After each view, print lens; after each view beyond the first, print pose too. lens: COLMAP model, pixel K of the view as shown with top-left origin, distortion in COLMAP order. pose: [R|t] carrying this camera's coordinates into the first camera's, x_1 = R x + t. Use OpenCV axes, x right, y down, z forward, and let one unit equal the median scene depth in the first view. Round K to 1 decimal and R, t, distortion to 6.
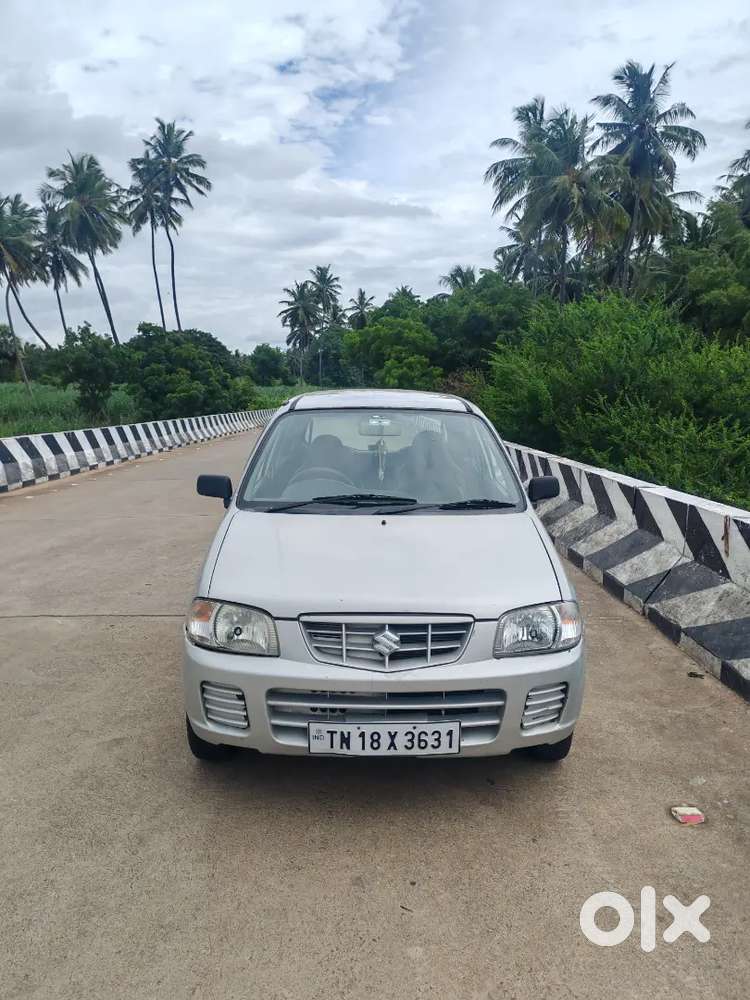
lens RADIAL K [[777.7, 0, 382.1], [0, 777.7, 497.9], [0, 0, 1]] dist [0.005808, 0.004885]
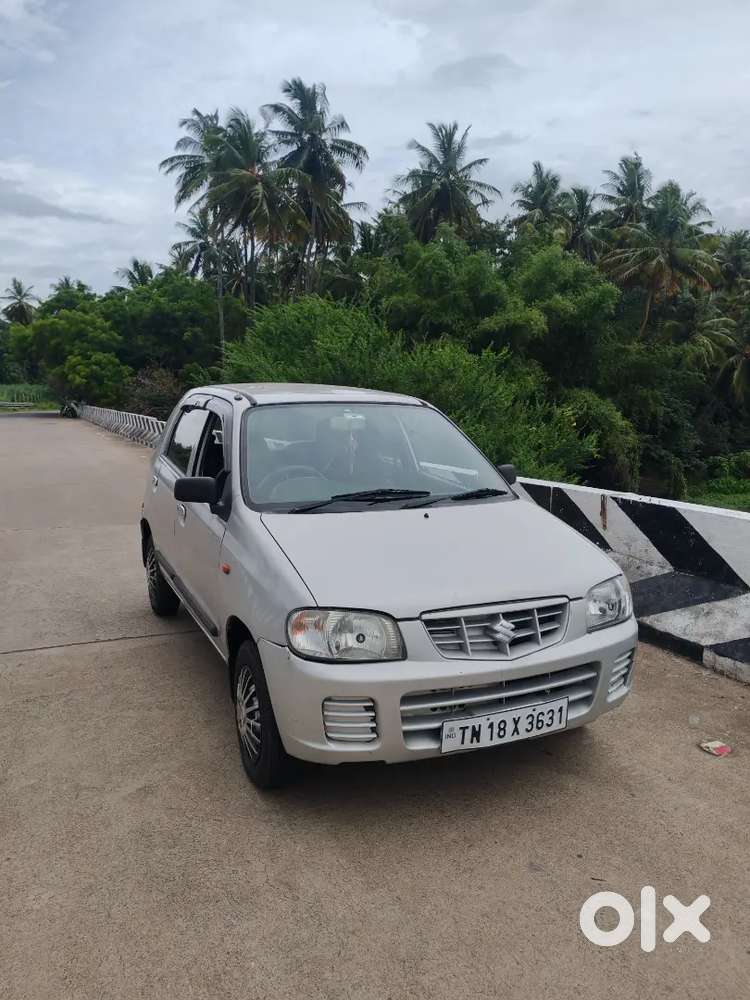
lens RADIAL K [[777.7, 0, 375.5], [0, 777.7, 500.5], [0, 0, 1]] dist [0.005808, 0.004885]
pose [[0.920549, -0.058802, 0.386175, -0.405929], [0.056949, 0.998245, 0.016247, -0.006918], [-0.386453, 0.007036, 0.922282, 0.100993]]
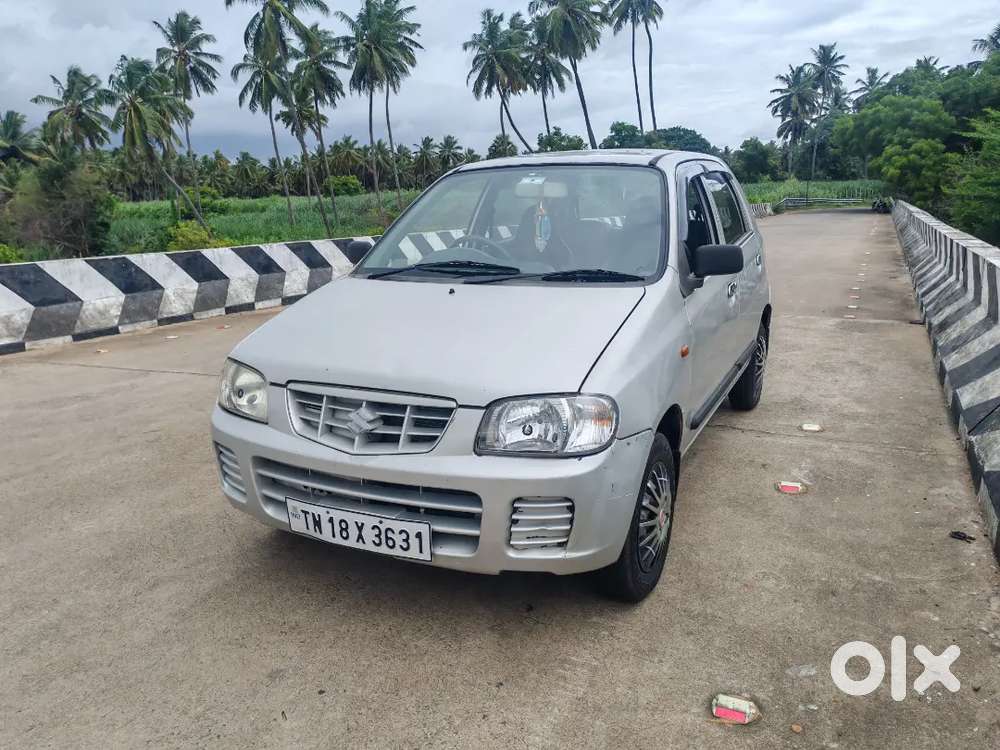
lens RADIAL K [[777.7, 0, 485.7], [0, 777.7, 359.2], [0, 0, 1]] dist [0.005808, 0.004885]
pose [[0.887009, 0.068758, -0.456603, 0.400038], [-0.034512, 0.995957, 0.082933, 0.031647], [0.460460, -0.057804, 0.885797, 0.232582]]
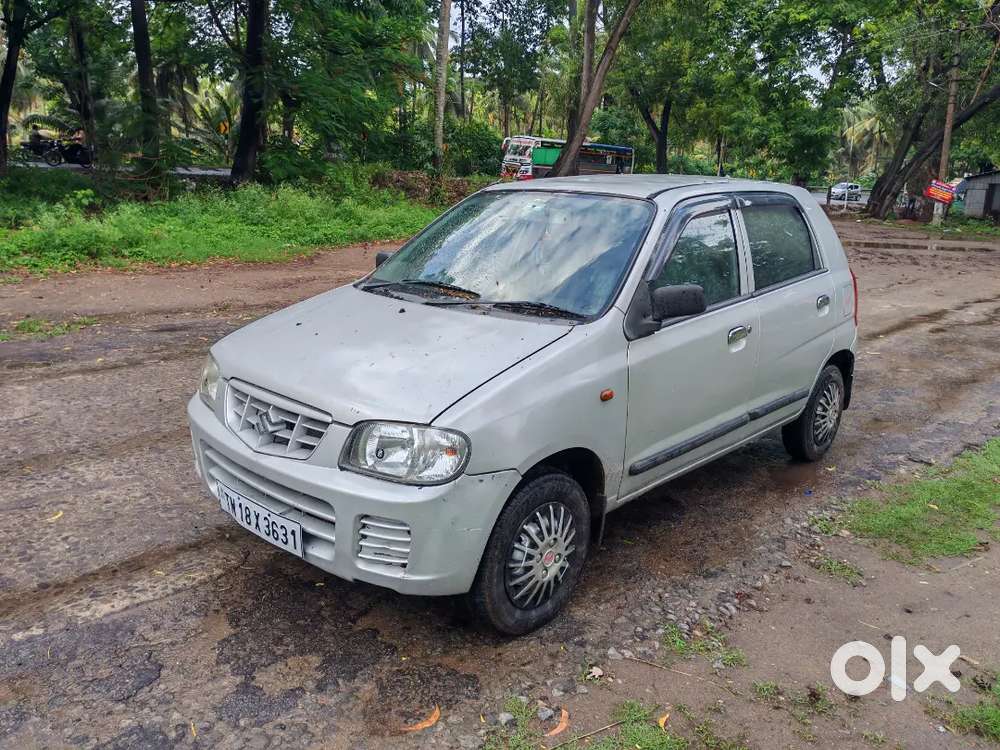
lens RADIAL K [[777.7, 0, 494.9], [0, 777.7, 373.9], [0, 0, 1]] dist [0.005808, 0.004885]
pose [[0.711839, 0.181108, -0.678590, 0.649318], [-0.124666, 0.983421, 0.131690, -0.025094], [0.691190, -0.009145, 0.722616, 0.387001]]
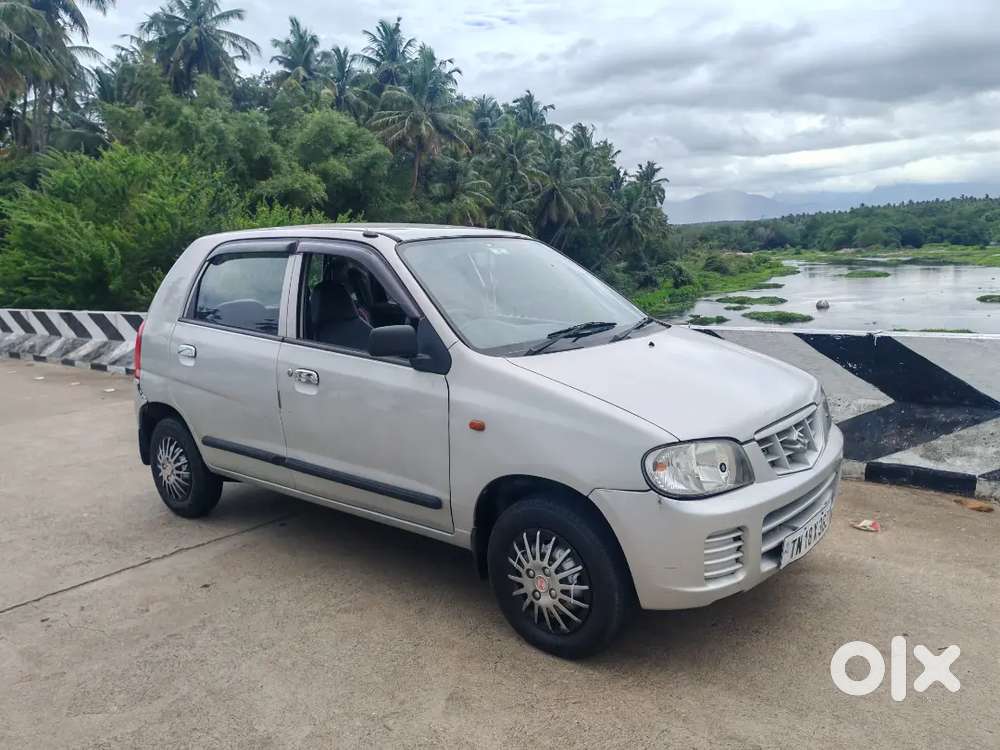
lens RADIAL K [[777.7, 0, 500.2], [0, 777.7, 383.8], [0, 0, 1]] dist [0.005808, 0.004885]
pose [[0.655795, -0.160145, 0.737758, -0.769829], [0.144362, 0.985810, 0.085666, -0.026743], [-0.741008, 0.050325, 0.669608, 0.461339]]
